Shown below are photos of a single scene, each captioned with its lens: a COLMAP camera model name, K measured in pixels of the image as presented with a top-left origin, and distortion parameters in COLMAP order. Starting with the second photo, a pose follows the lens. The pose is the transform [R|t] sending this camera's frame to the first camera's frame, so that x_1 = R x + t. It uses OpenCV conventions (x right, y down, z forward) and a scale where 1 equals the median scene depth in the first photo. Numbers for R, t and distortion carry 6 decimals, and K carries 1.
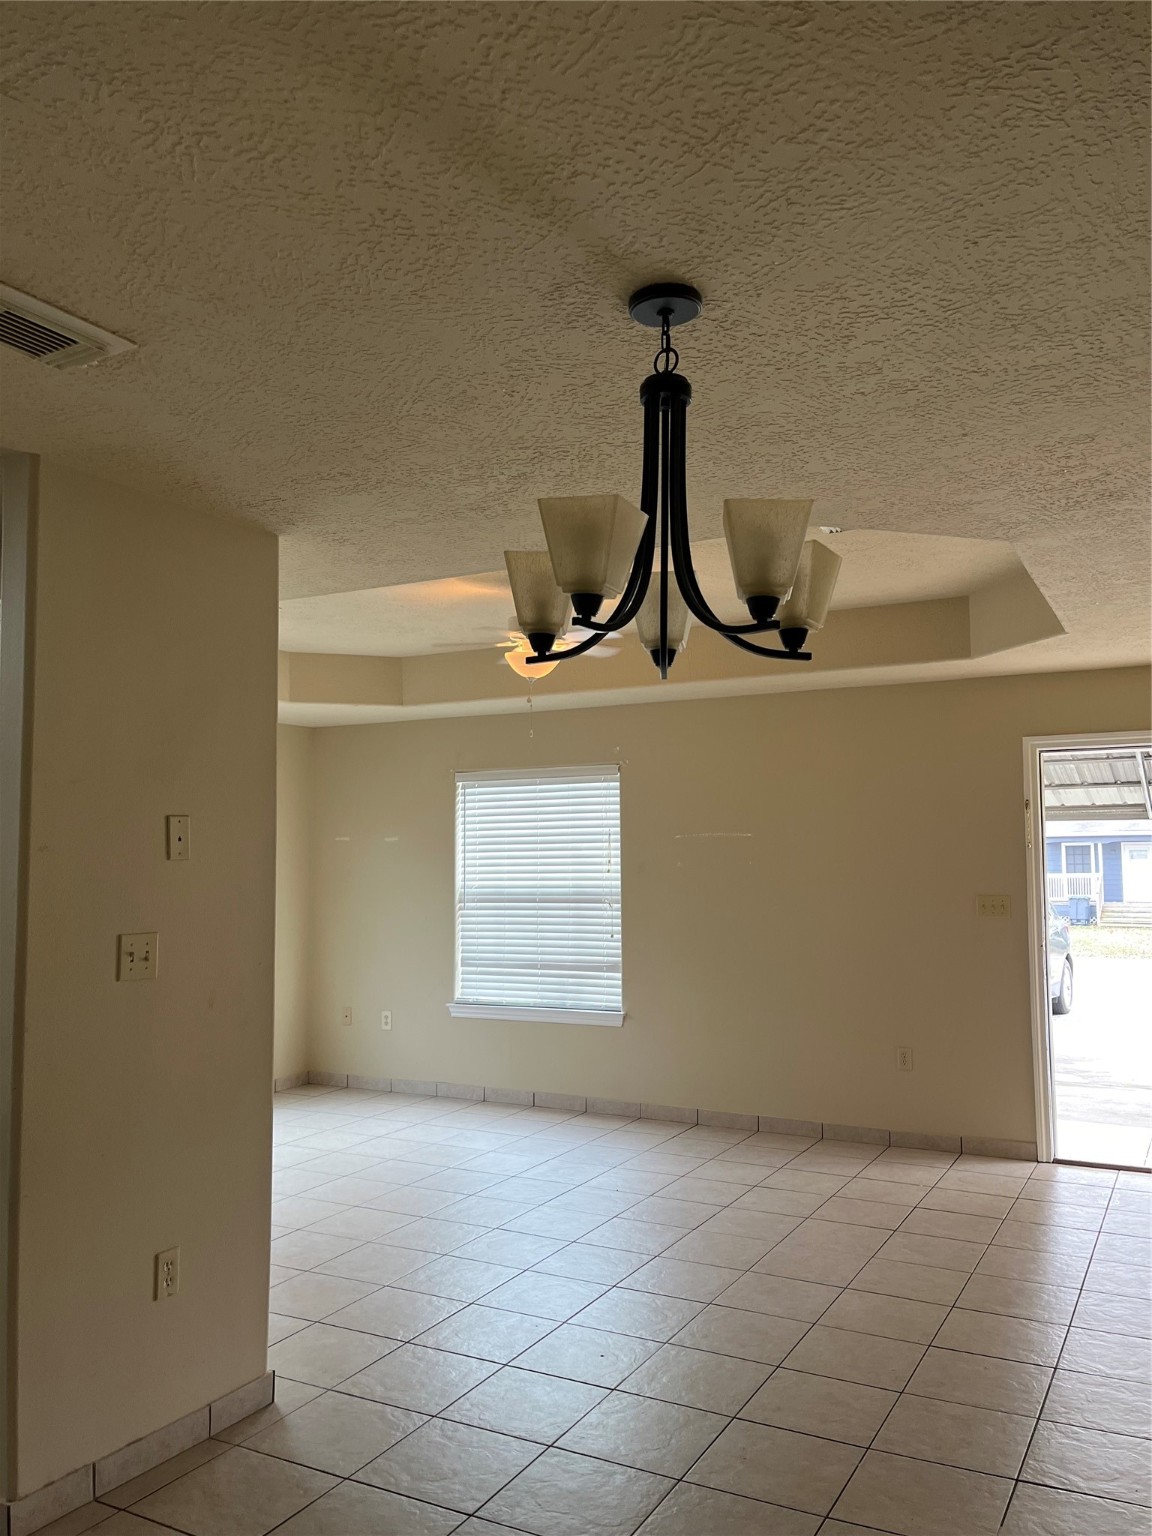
lens RADIAL K [[1174.7, 0, 582.3], [0, 1174.7, 771.9], [0, 0, 1]] dist [0.064576, -0.060367]
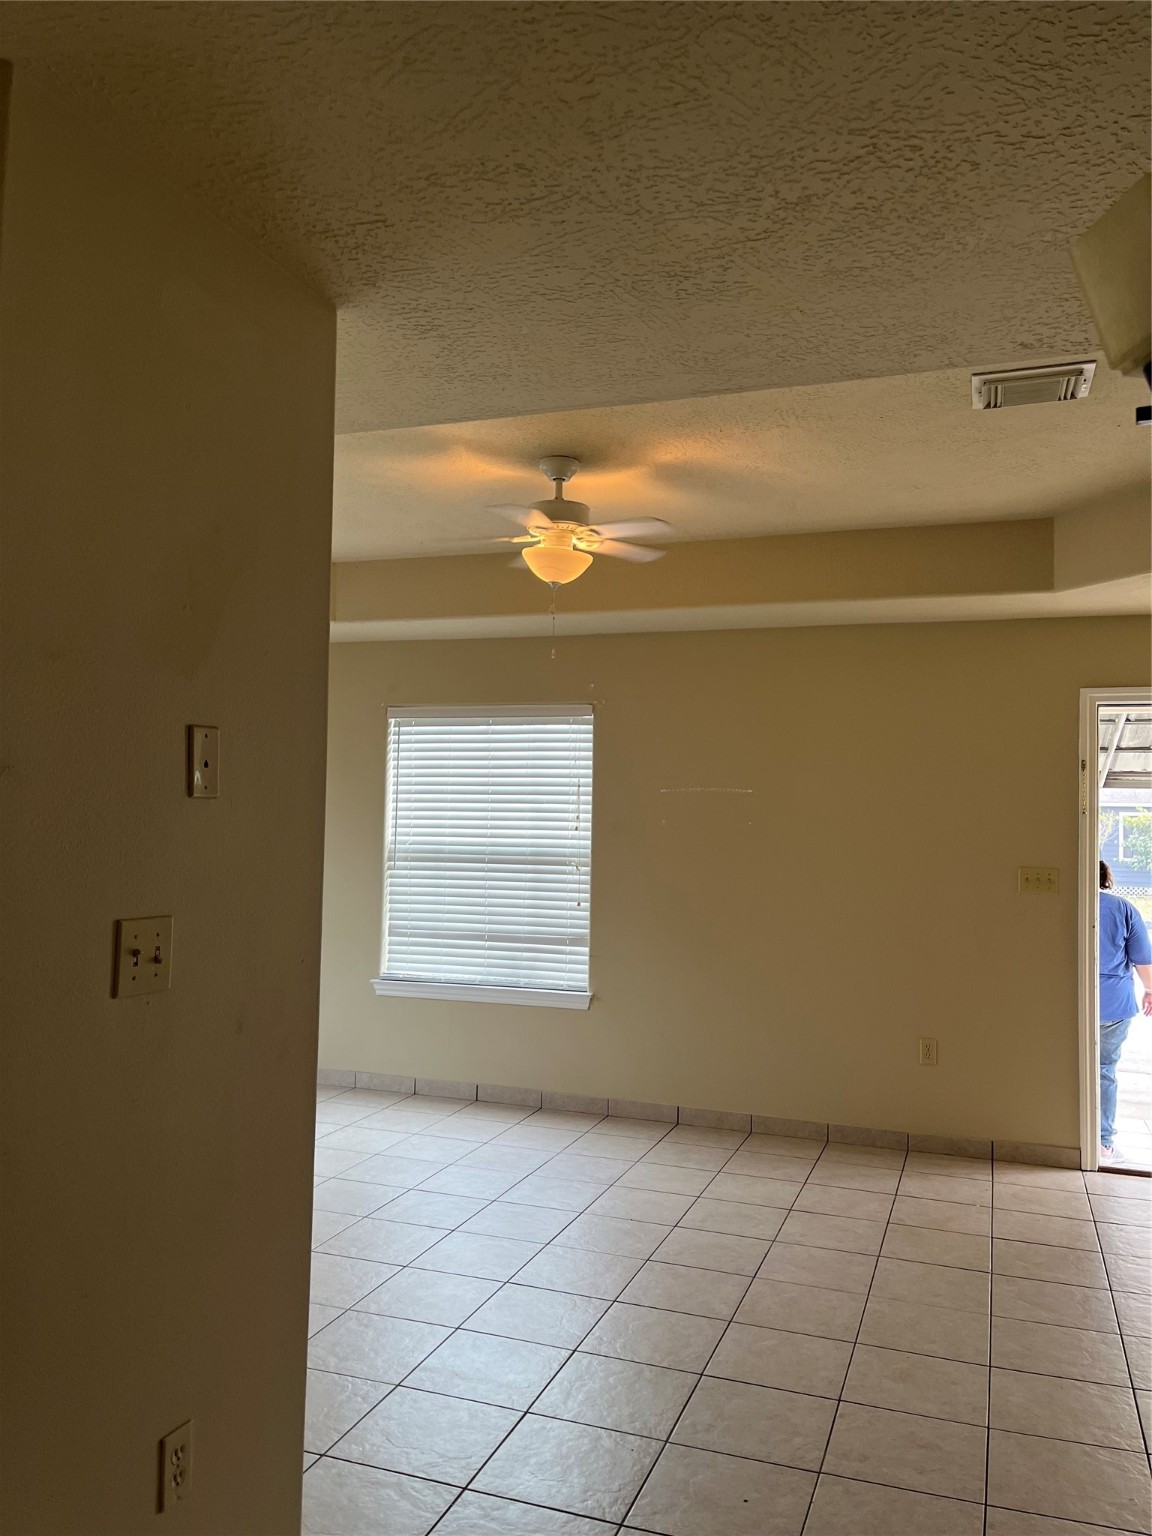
lens RADIAL K [[1174.7, 0, 573.1], [0, 1174.7, 767.7], [0, 0, 1]] dist [0.064576, -0.060367]
pose [[0.989216, 0.033193, 0.142656, -0.104552], [-0.037980, 0.998799, 0.030965, 0.014019], [-0.141456, -0.036049, 0.989288, 0.158653]]
